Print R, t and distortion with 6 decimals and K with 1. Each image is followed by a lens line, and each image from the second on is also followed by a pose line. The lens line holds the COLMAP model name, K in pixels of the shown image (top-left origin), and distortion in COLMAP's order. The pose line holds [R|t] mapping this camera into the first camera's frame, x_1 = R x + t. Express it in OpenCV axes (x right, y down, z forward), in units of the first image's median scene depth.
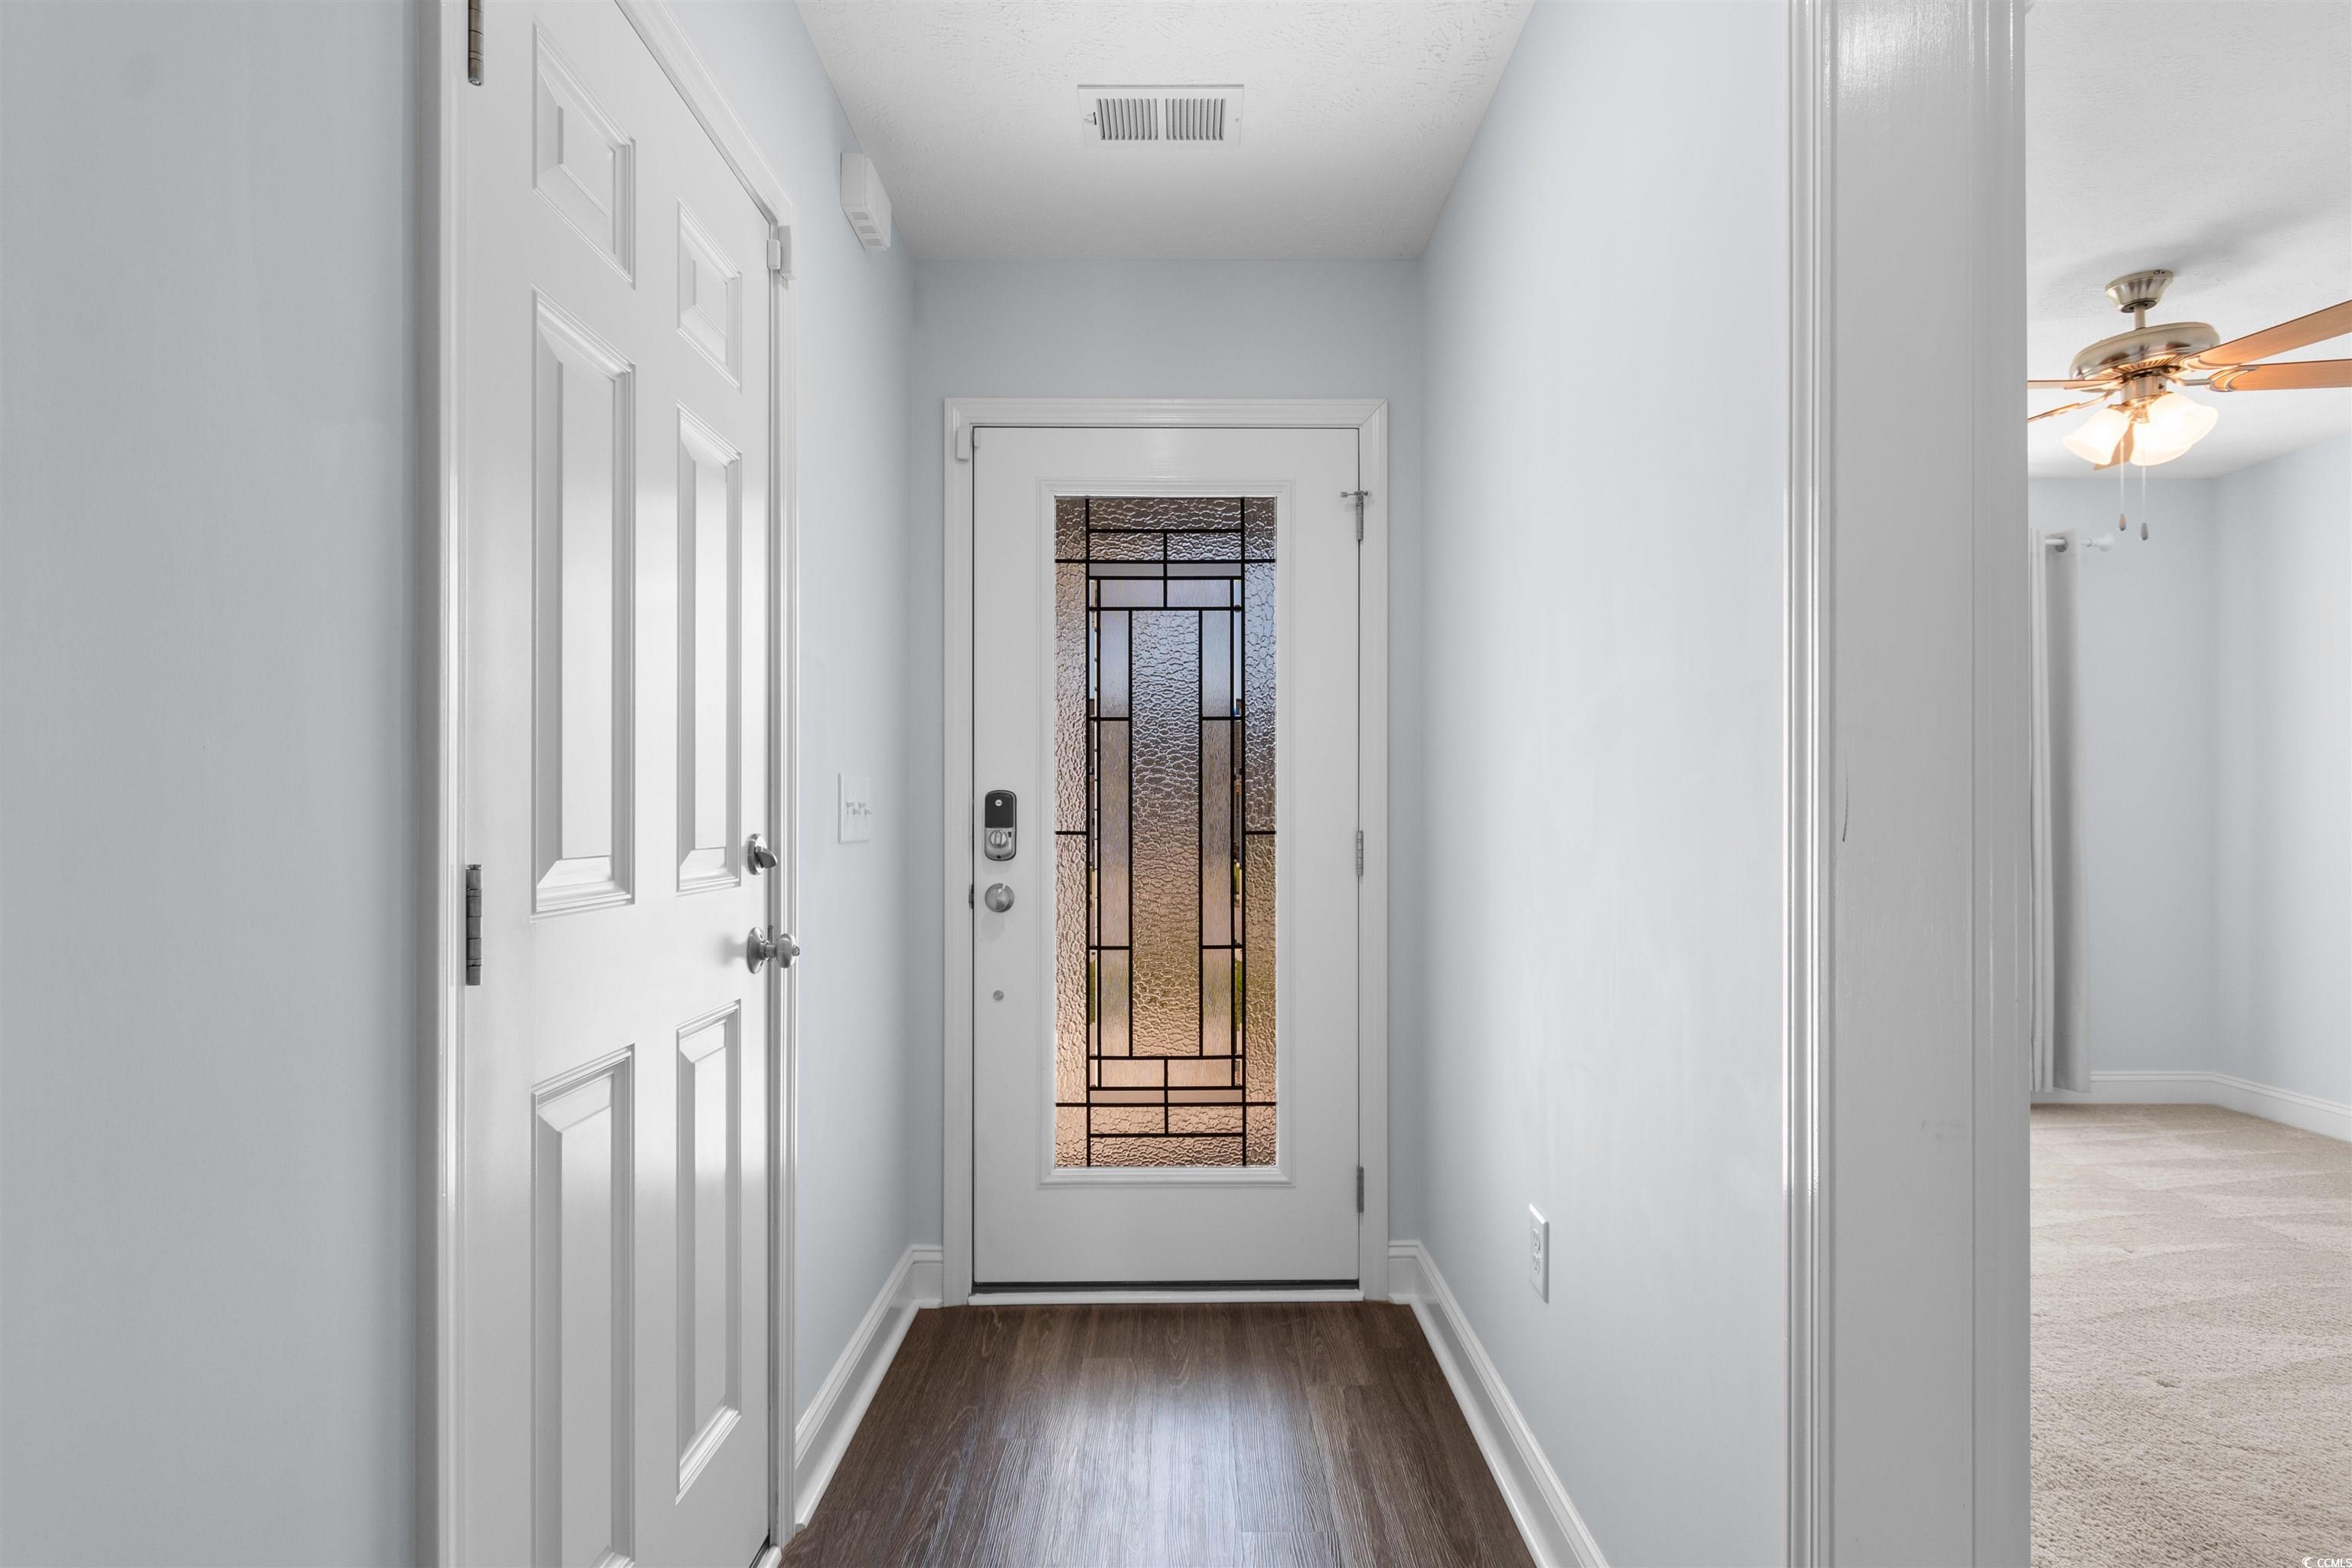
lens RADIAL K [[1231.0, 0, 1173.4], [0, 1231.0, 818.6], [0, 0, 1]] dist [0.000979, -0.000385]
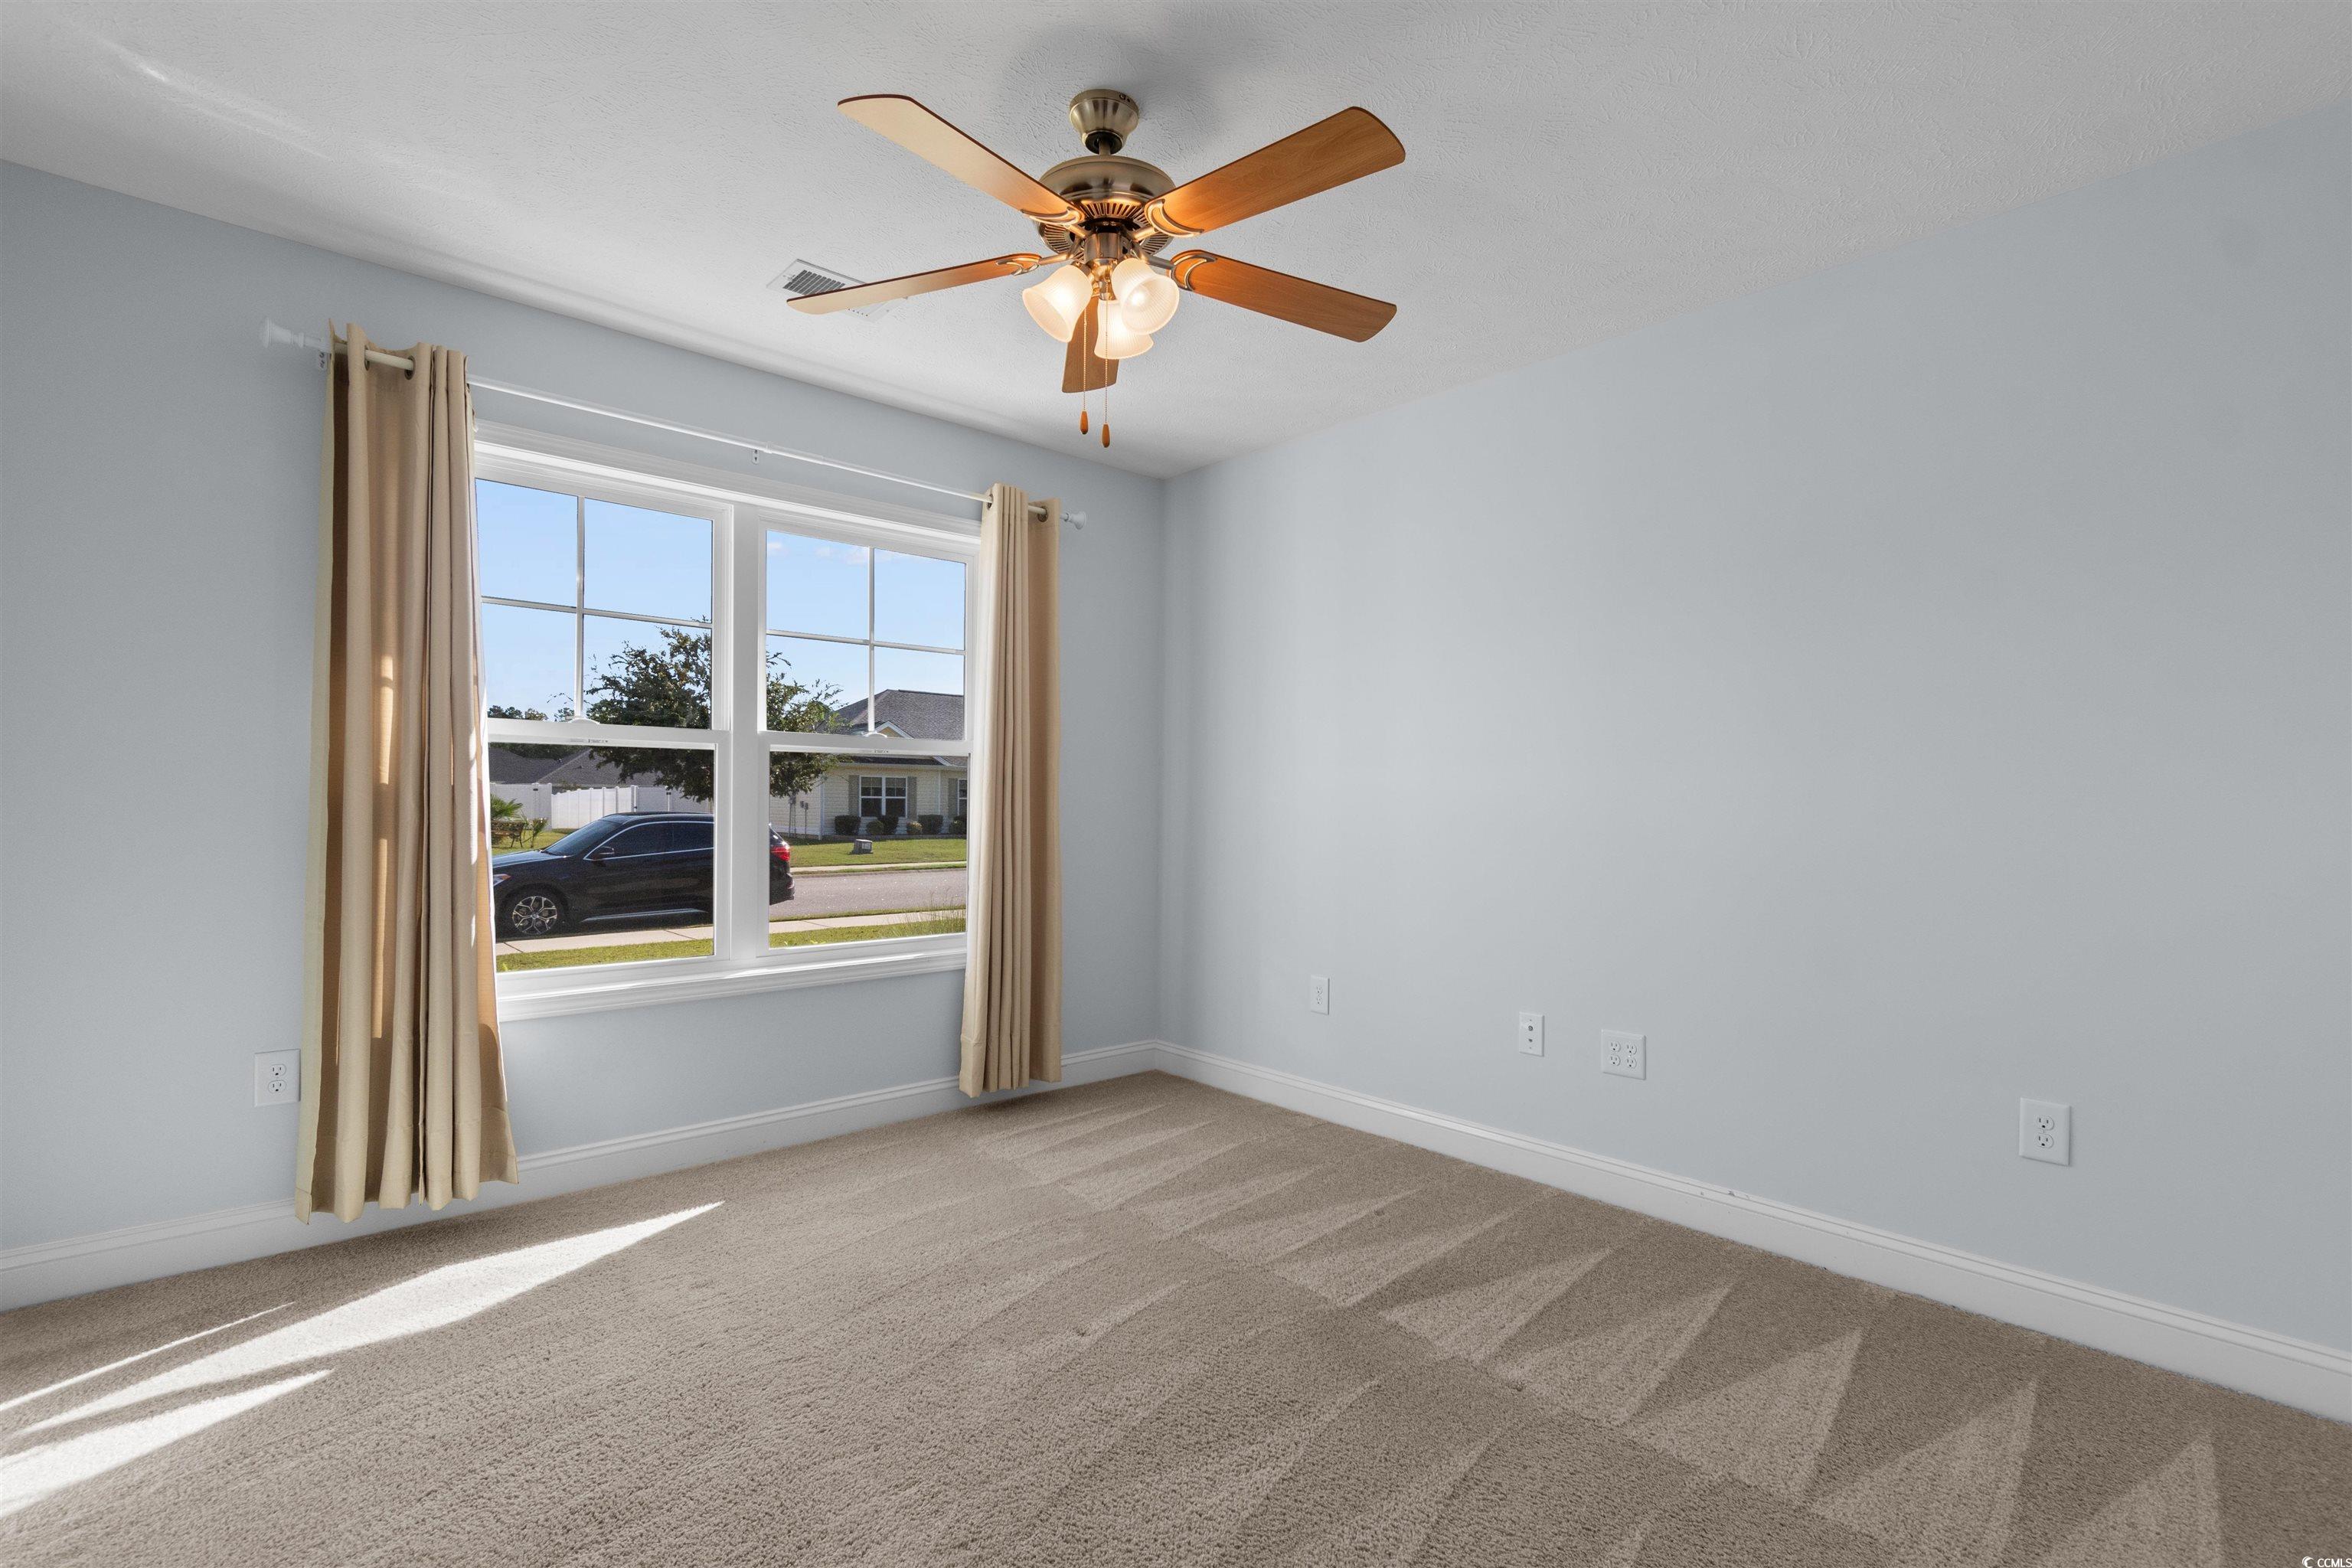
lens RADIAL K [[1052.2, 0, 1176.0], [0, 1052.2, 784.0], [0, 0, 1]] dist [0.000938, 0.000273]
pose [[0.747451, 0.018839, 0.664050, 0.333593], [-0.011396, 0.999814, -0.015537, -0.001807], [-0.664219, 0.004046, 0.747527, 0.412029]]
